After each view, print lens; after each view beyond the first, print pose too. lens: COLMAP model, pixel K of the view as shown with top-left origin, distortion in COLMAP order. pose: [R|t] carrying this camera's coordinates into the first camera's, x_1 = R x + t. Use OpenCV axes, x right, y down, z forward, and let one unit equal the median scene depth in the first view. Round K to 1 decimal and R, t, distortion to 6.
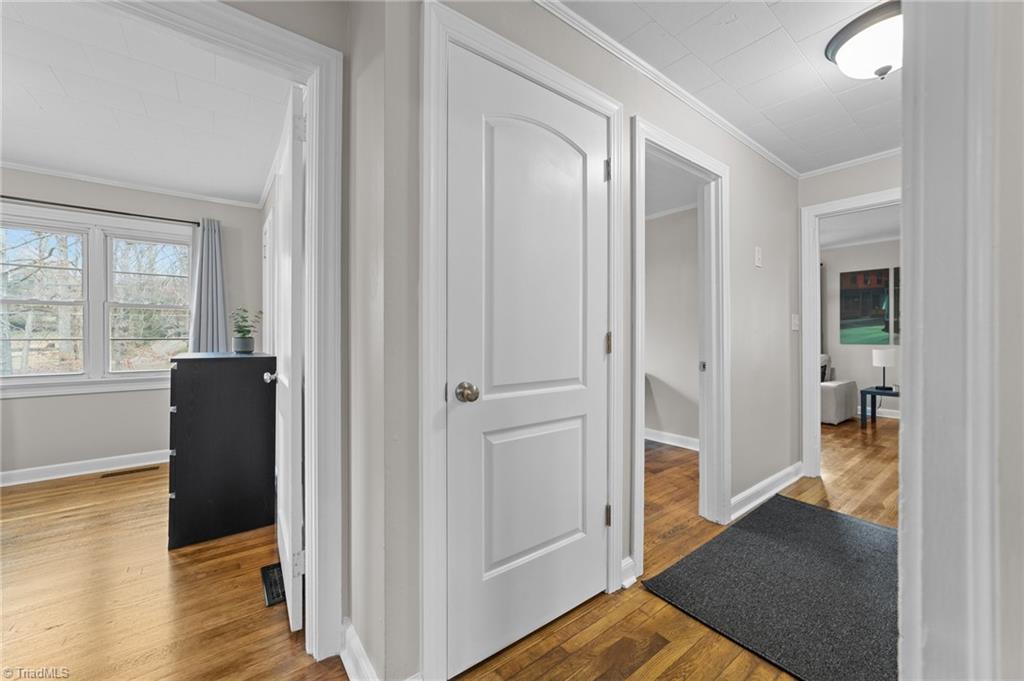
lens RADIAL K [[396.0, 0, 513.6], [0, 396.0, 332.2], [0, 0, 1]] dist [0.000254, 0.000263]
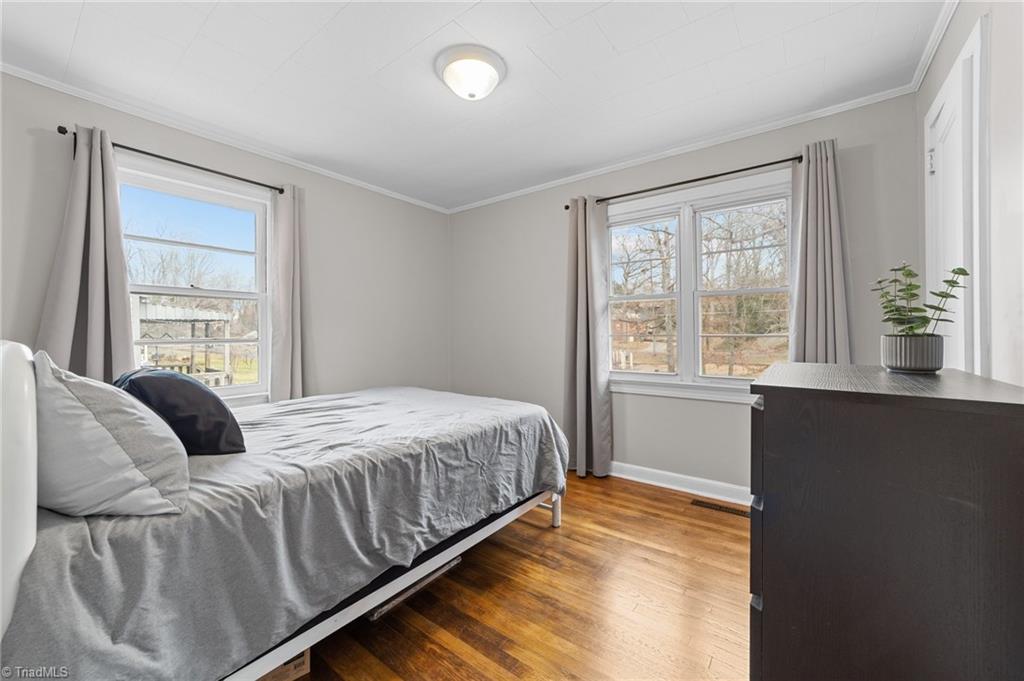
lens RADIAL K [[396.0, 0, 513.6], [0, 396.0, 332.2], [0, 0, 1]] dist [0.000254, 0.000263]
pose [[0.271396, -0.002294, -0.962465, -0.365372], [0.015938, 0.999871, 0.002111, 0.002572], [0.962336, -0.015913, 0.271397, 0.448149]]
